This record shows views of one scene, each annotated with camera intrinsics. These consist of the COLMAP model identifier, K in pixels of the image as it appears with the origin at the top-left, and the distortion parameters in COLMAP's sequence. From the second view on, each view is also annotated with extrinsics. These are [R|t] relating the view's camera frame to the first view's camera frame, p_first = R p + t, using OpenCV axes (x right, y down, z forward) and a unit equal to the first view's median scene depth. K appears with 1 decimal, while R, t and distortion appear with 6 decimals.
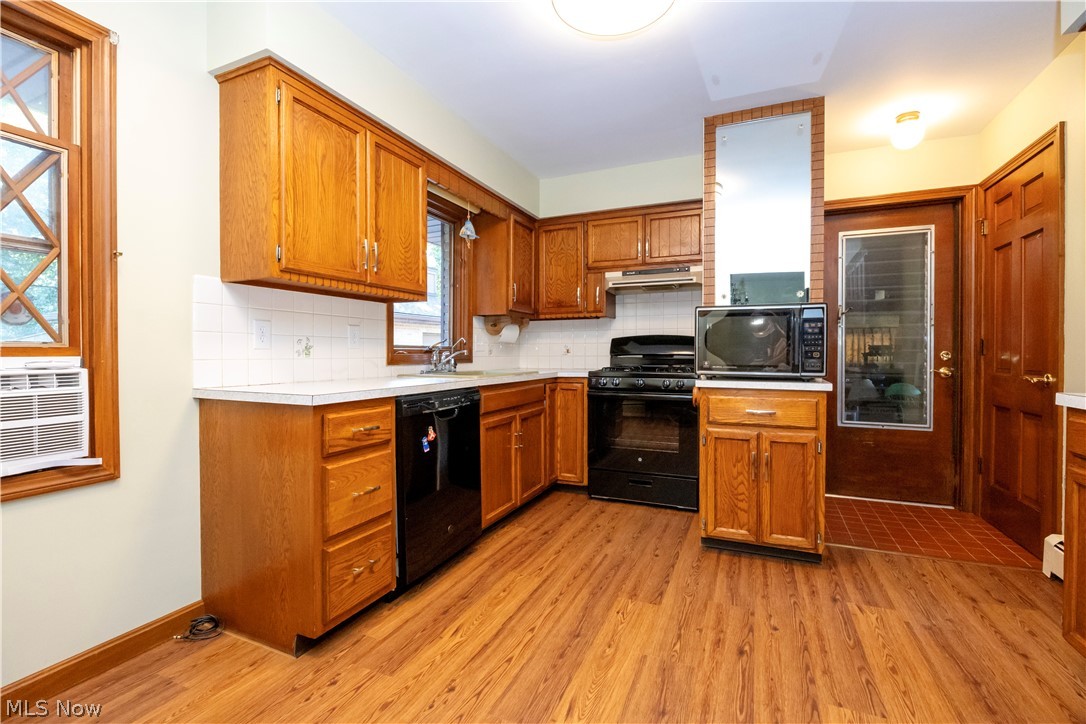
lens RADIAL K [[471.8, 0, 541.1], [0, 471.8, 358.8], [0, 0, 1]] dist [-0.018377, 0.000715]
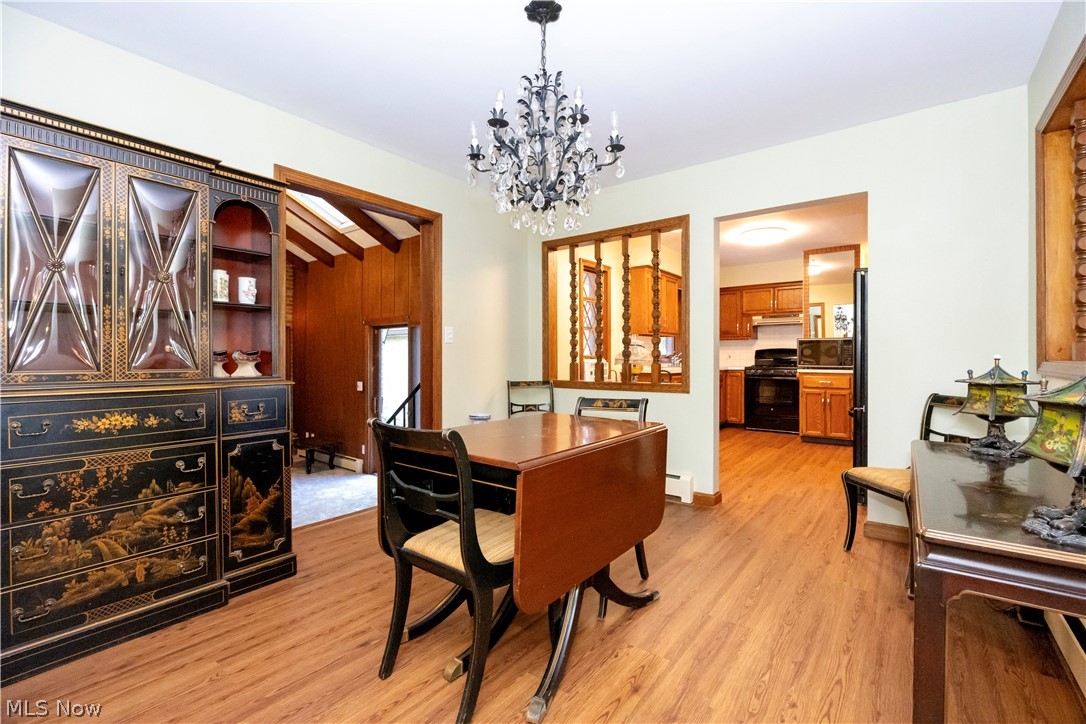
lens RADIAL K [[471.8, 0, 543.5], [0, 471.8, 361.4], [0, 0, 1]] dist [-0.018377, 0.000715]
pose [[0.970172, 0.000430, -0.242418, -0.358540], [-0.002807, 0.999951, -0.009460, 0.034726], [0.242402, 0.009858, 0.970126, -1.698545]]
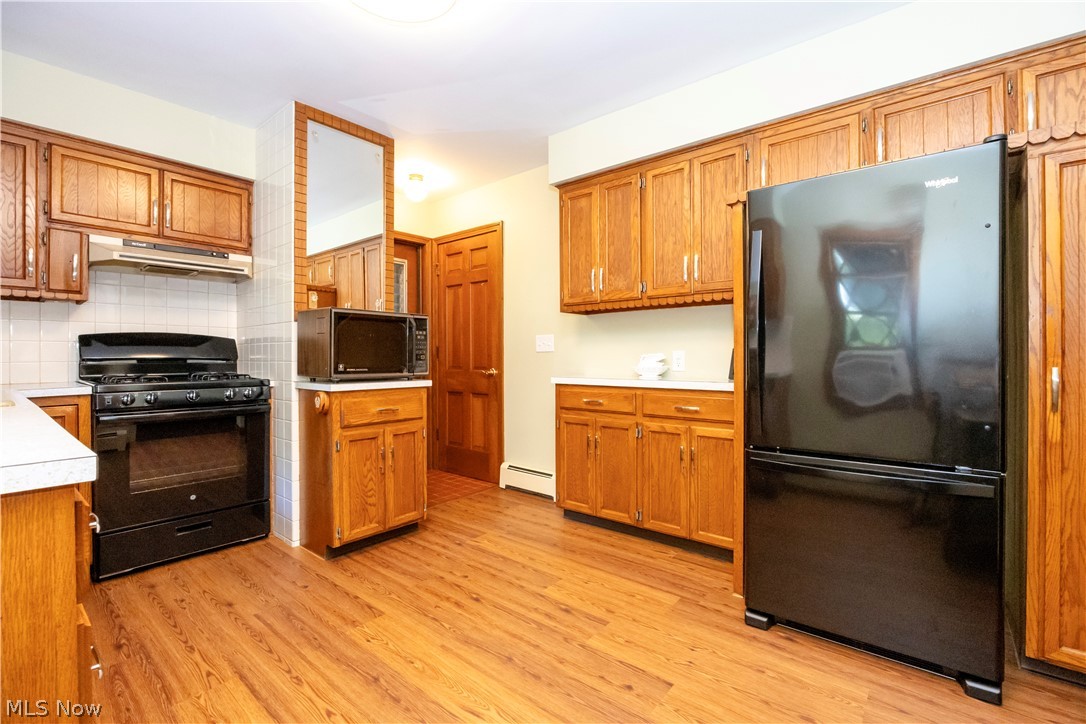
lens RADIAL K [[471.8, 0, 562.5], [0, 471.8, 357.0], [0, 0, 1]] dist [-0.018377, 0.000715]
pose [[0.267533, -0.002877, 0.963544, -0.482216], [0.014916, 0.999888, -0.001157, -0.002659], [-0.963433, 0.014682, 0.267546, 0.307724]]
